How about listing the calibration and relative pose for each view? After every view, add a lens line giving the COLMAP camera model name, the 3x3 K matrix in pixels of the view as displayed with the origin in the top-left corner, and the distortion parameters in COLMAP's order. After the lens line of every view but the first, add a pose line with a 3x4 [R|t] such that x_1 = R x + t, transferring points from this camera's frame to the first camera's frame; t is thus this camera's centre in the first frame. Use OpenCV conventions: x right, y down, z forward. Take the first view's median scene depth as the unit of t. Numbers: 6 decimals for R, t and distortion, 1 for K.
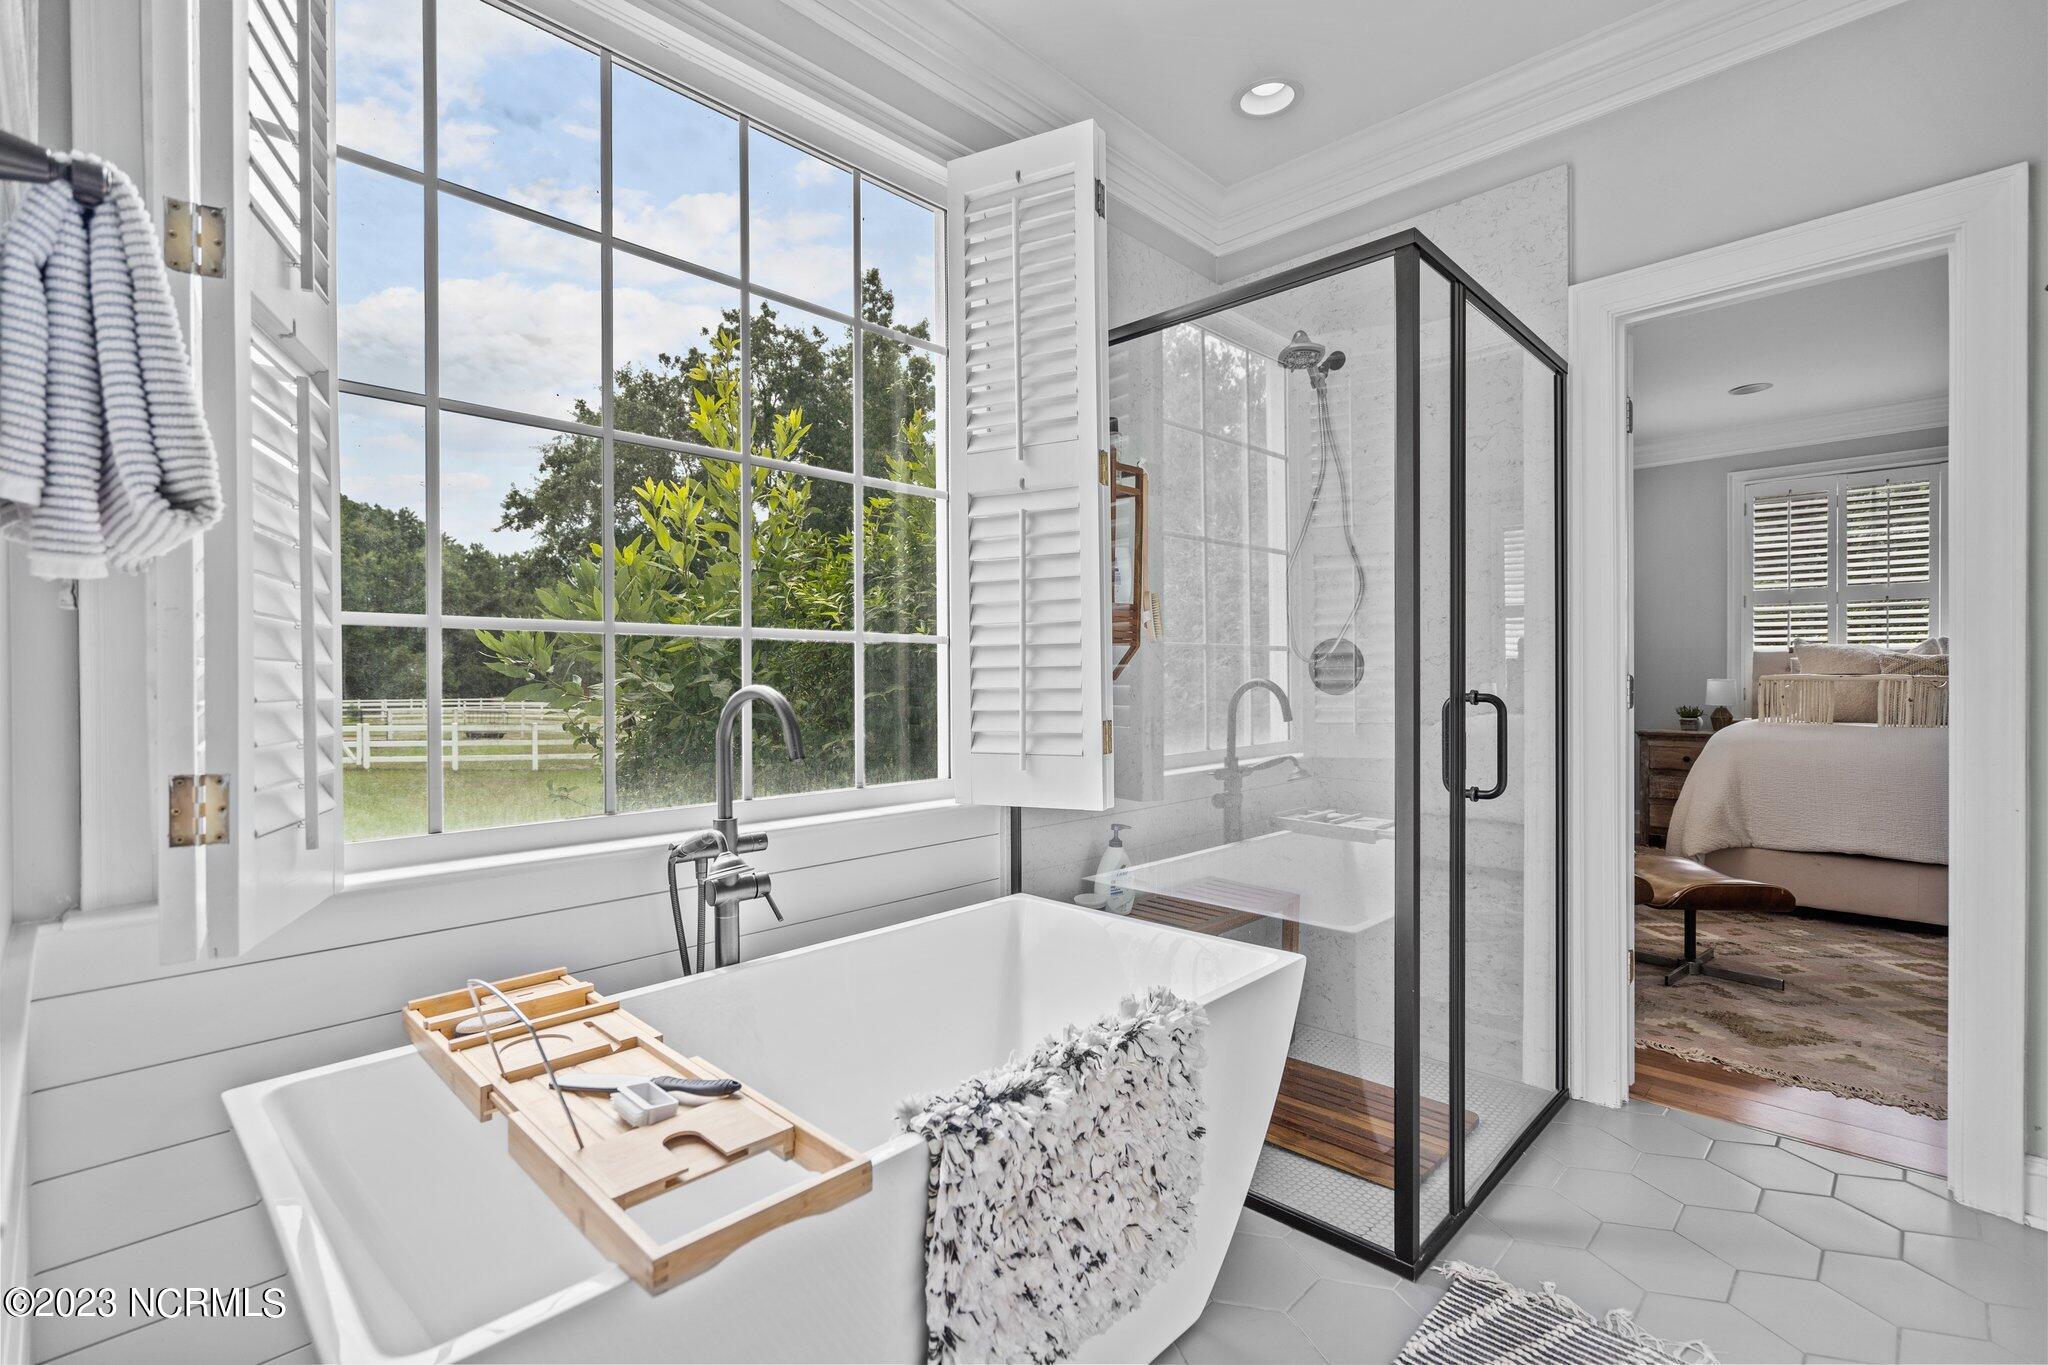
lens RADIAL K [[925.2, 0, 987.7], [0, 925.2, 684.9], [0, 0, 1]] dist [-0.000019, 0.000035]
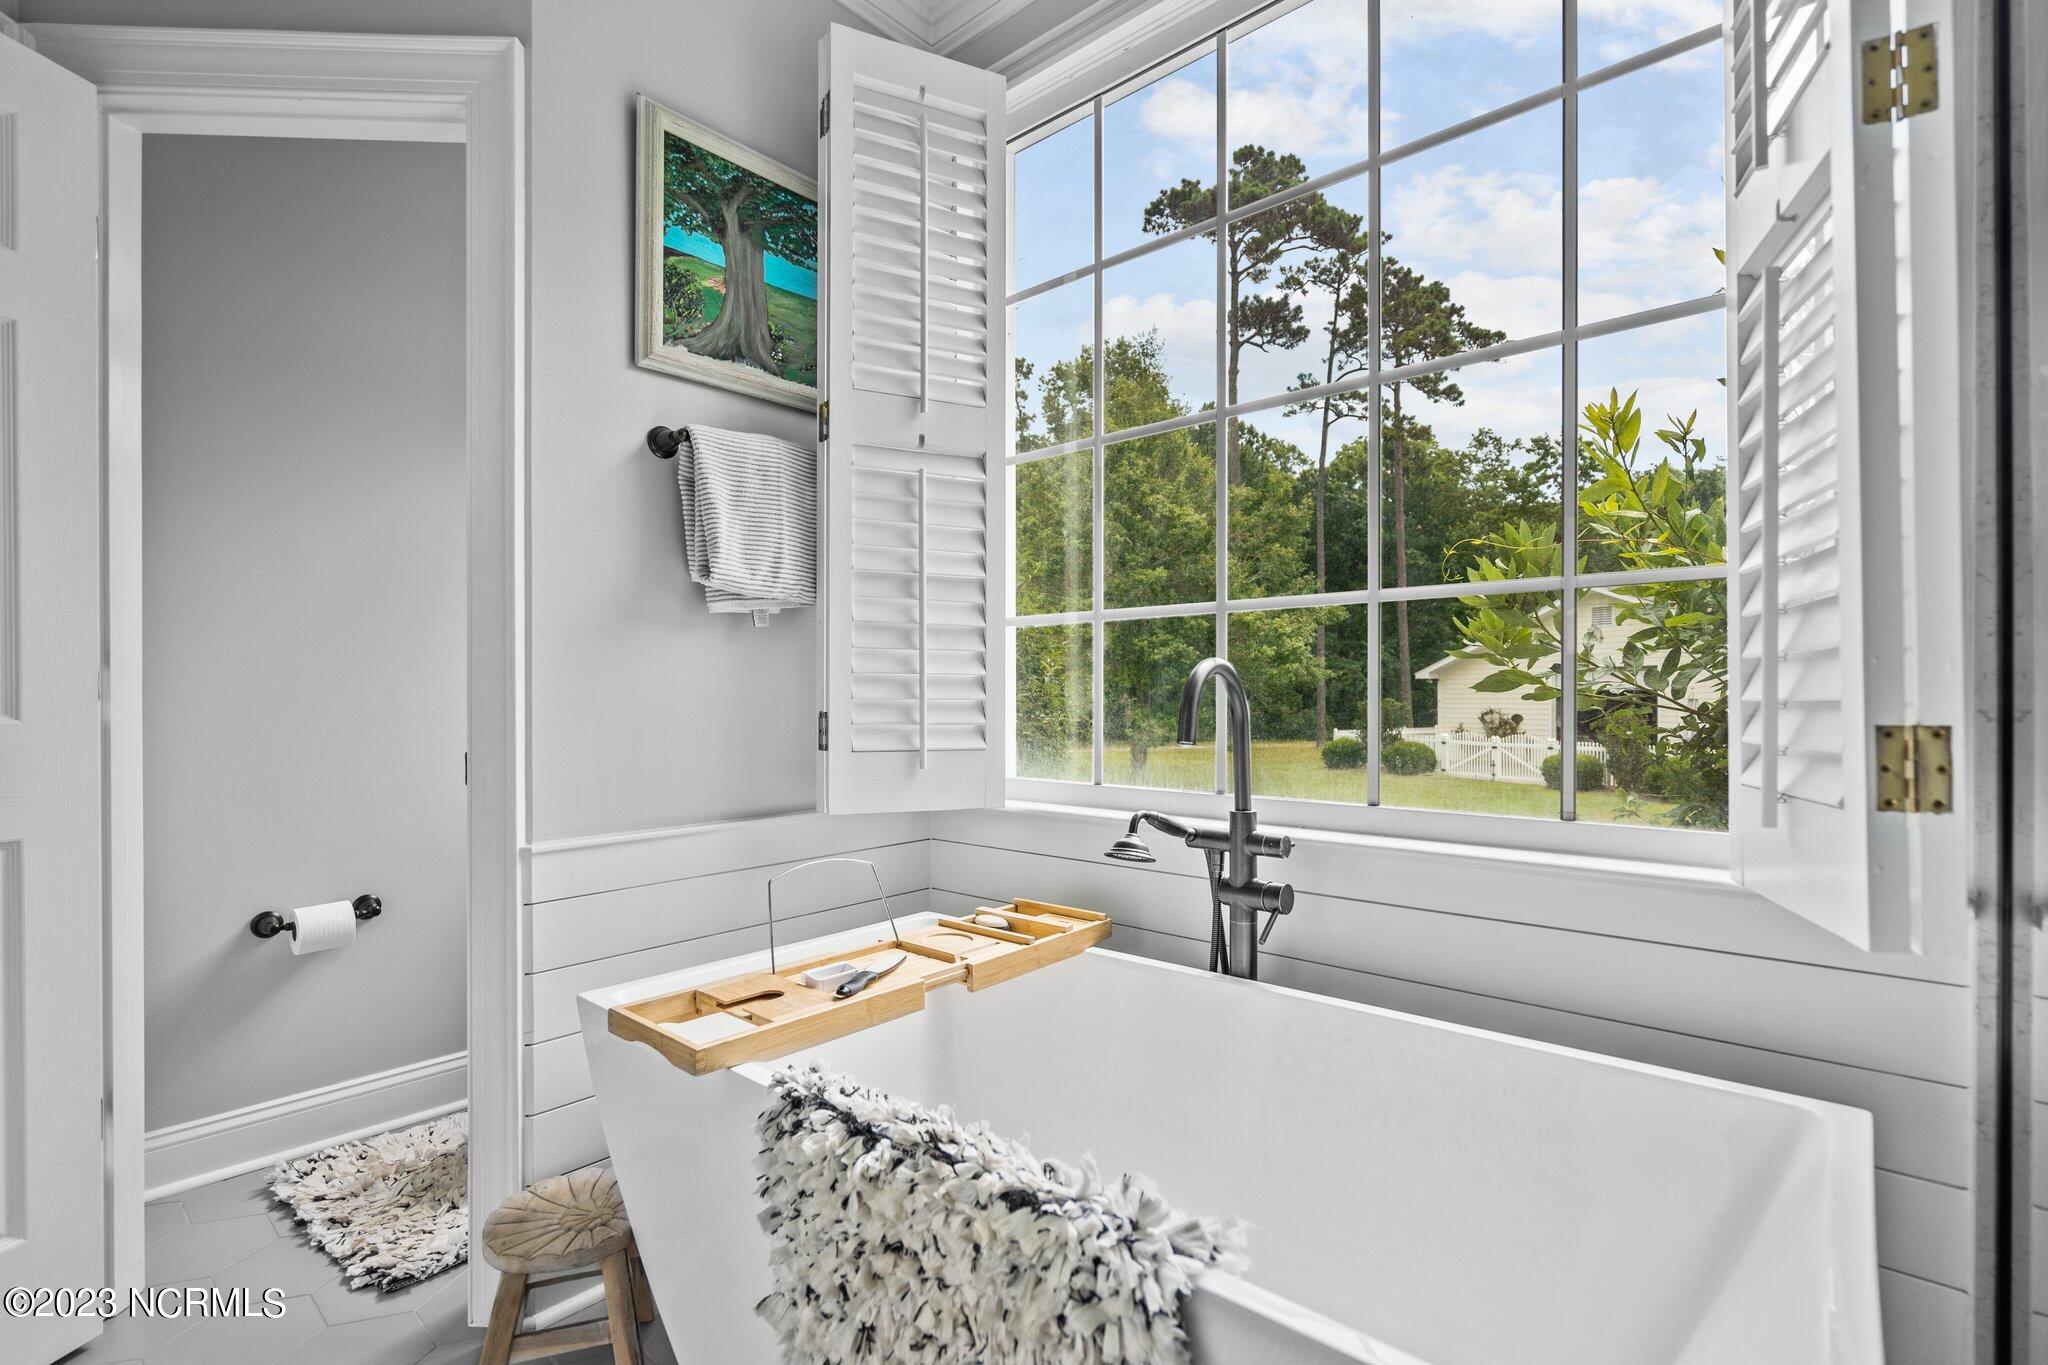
lens RADIAL K [[942.8, 0, 1021.1], [0, 942.8, 677.2], [0, 0, 1]] dist [0.000066, 0.000294]
pose [[0.069777, -0.004986, -0.997550, 0.600289], [0.001412, 0.999987, -0.004900, 0.018968], [0.997562, -0.001066, 0.069783, 0.713637]]
